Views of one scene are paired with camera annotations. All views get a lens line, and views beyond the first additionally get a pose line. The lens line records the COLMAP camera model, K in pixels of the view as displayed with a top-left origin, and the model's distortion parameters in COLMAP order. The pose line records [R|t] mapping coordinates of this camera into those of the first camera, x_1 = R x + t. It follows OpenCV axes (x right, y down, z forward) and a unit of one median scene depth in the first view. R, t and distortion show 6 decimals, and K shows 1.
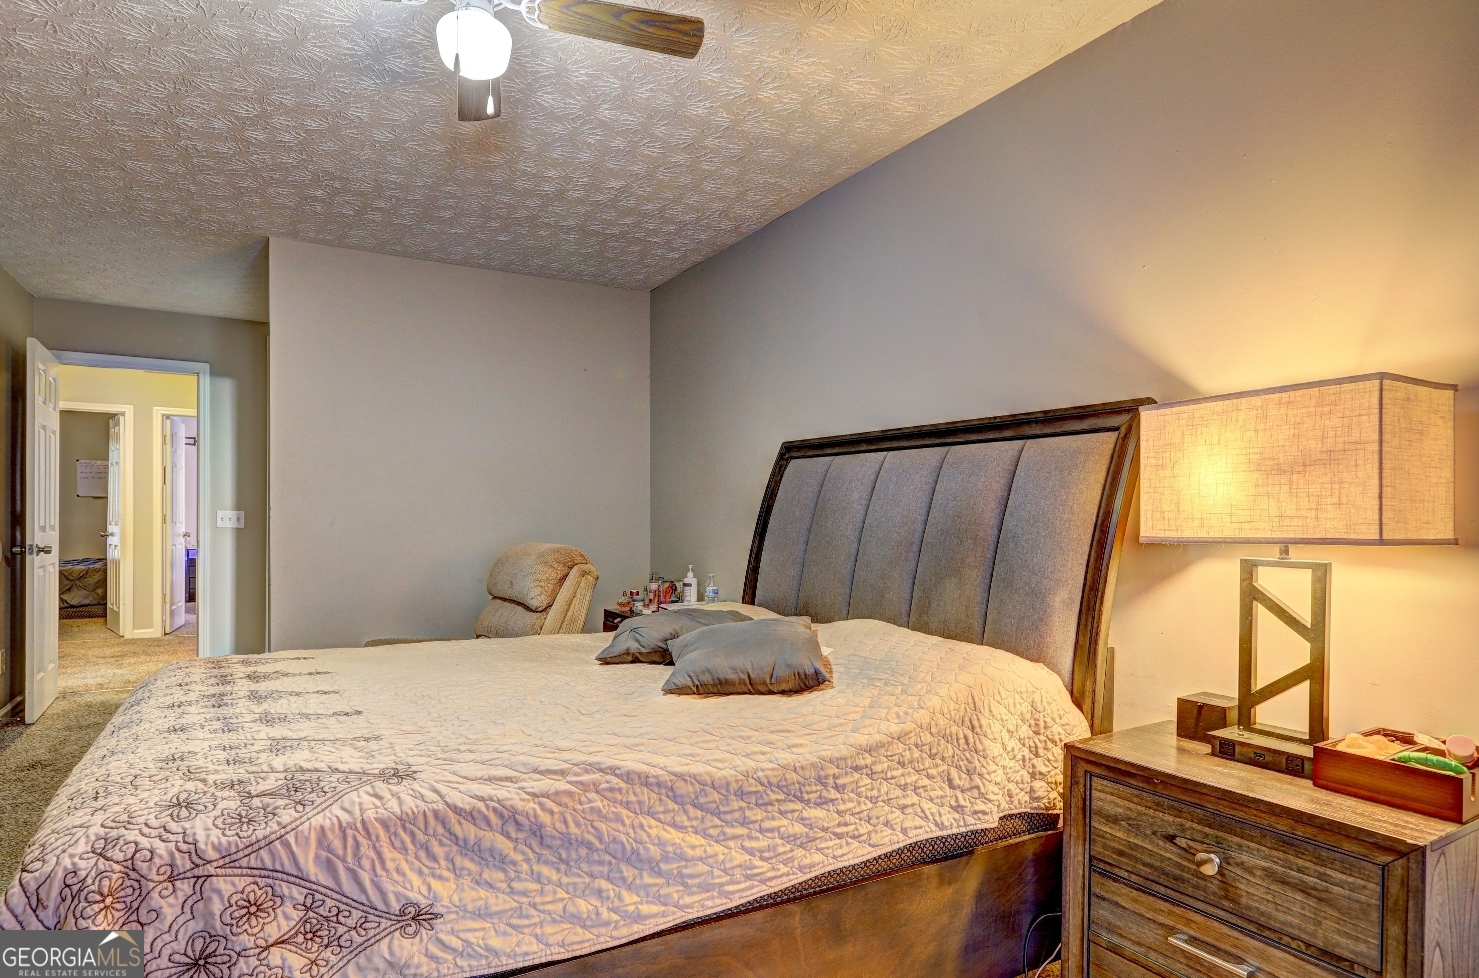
lens RADIAL K [[816.8, 0, 701.1], [0, 816.8, 515.3], [0, 0, 1]] dist [-0.002827, 0.000198]
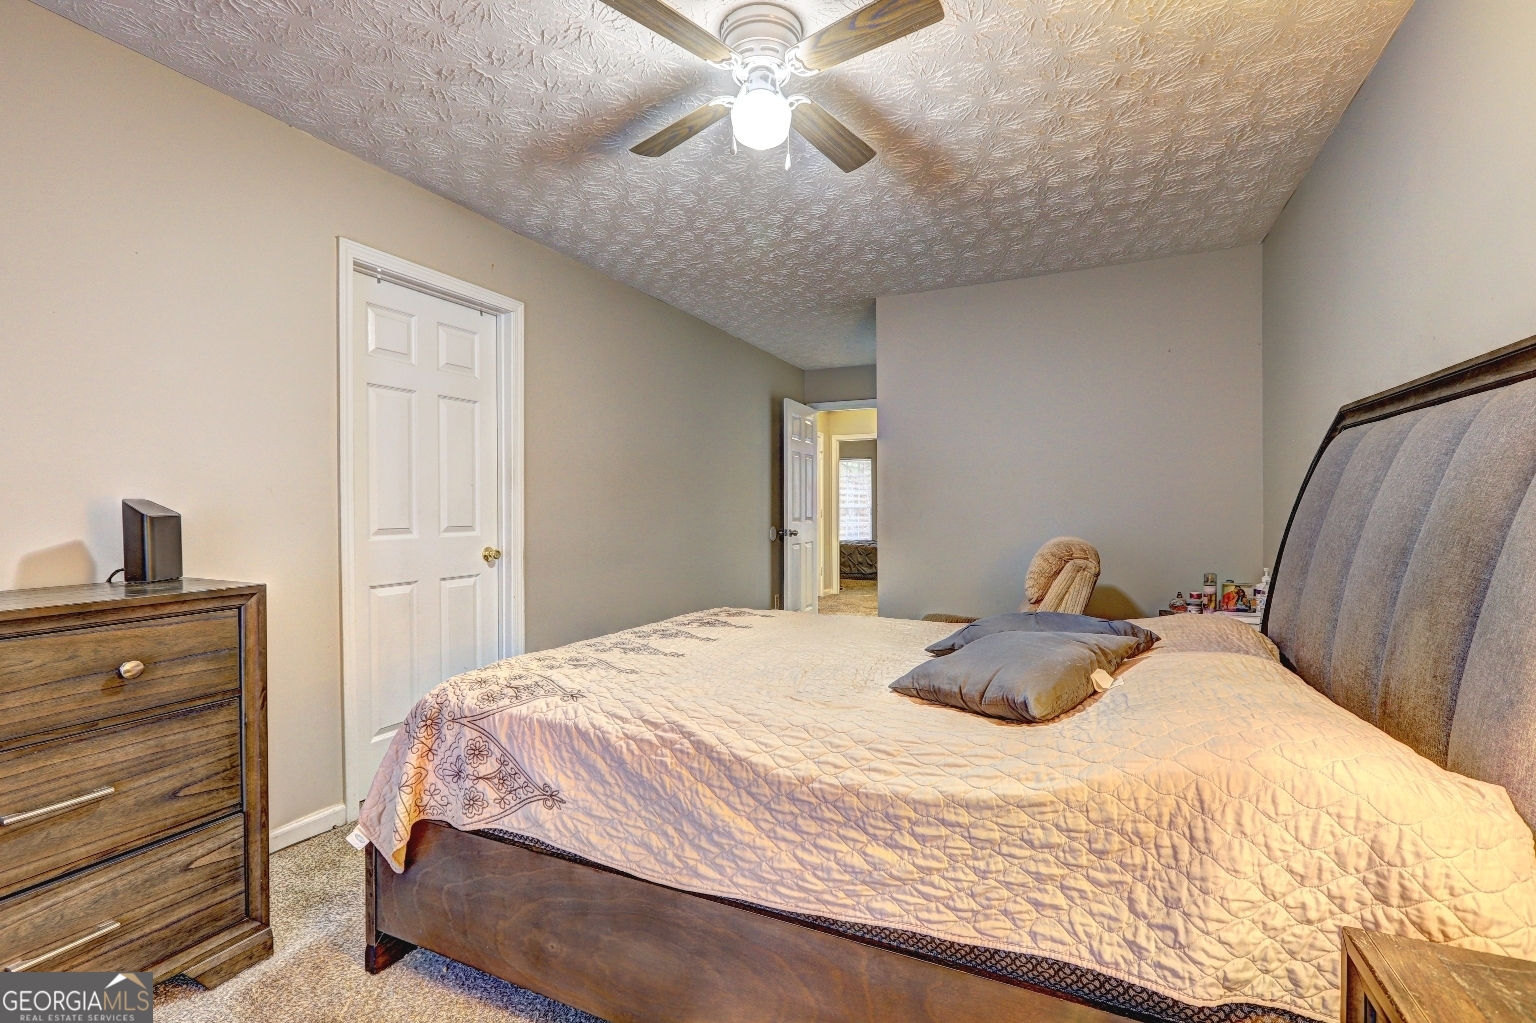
lens RADIAL K [[699.3, 0, 767.7], [0, 699.3, 515.7], [0, 0, 1]] dist [-0.001306, 0.000779]
pose [[0.583184, 0.000920, -0.812340, 0.661859], [0.007079, 0.999956, 0.006214, 0.001477], [0.812309, -0.009374, 0.583151, 0.467484]]
